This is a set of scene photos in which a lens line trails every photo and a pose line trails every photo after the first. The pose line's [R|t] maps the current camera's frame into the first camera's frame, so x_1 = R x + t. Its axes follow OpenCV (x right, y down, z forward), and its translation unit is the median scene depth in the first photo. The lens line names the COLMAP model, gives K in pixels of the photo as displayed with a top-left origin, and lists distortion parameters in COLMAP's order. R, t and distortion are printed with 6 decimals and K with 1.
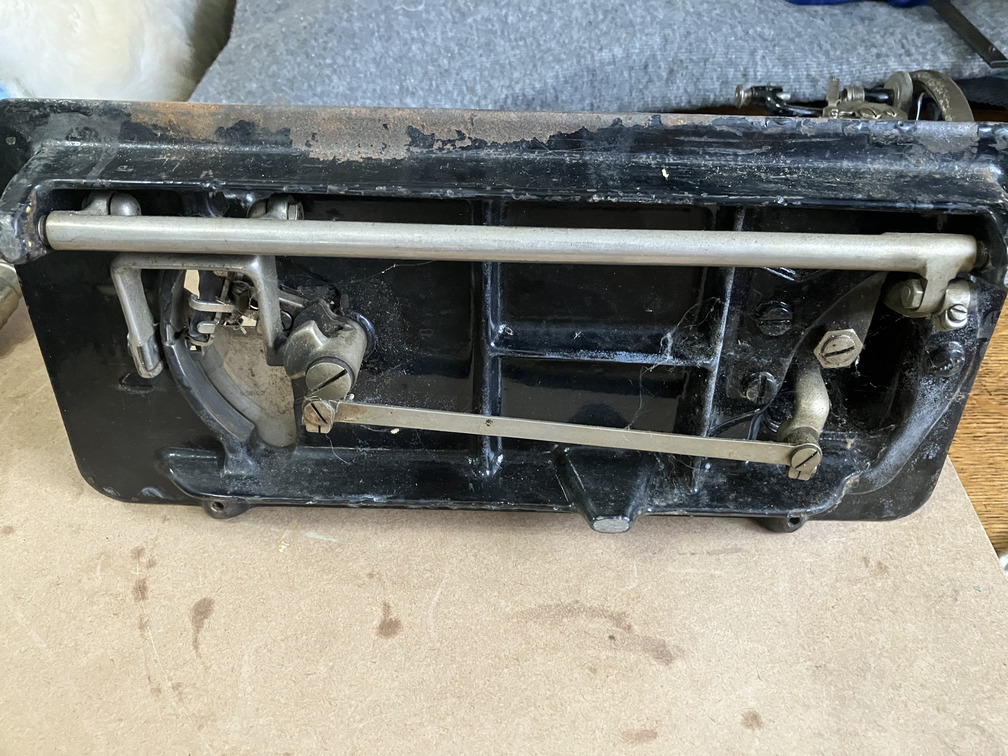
lens RADIAL K [[819.8, 0, 508.5], [0, 819.8, 361.9], [0, 0, 1]] dist [0.055821, -0.235880]
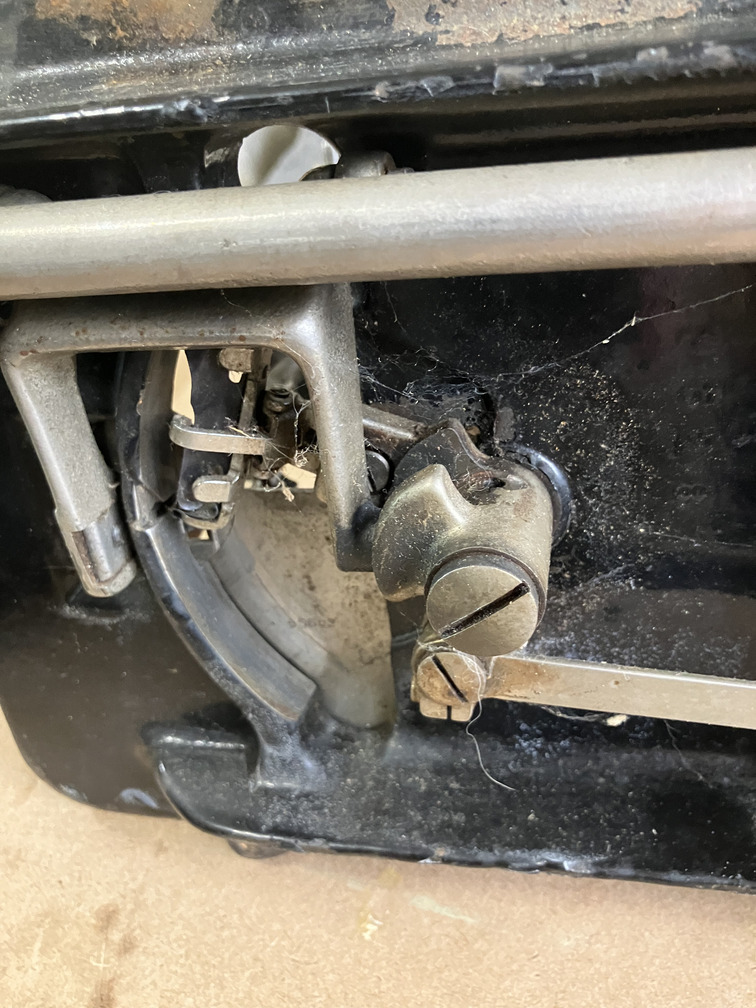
lens RADIAL K [[819.8, 0, 378.0], [0, 819.8, 504.0], [0, 0, 1]] dist [0.055821, -0.235880]
pose [[0.969378, -0.019543, -0.244793, -0.155558], [0.004618, 0.998103, -0.061395, -0.004132], [0.245528, 0.058385, 0.967630, 0.549056]]
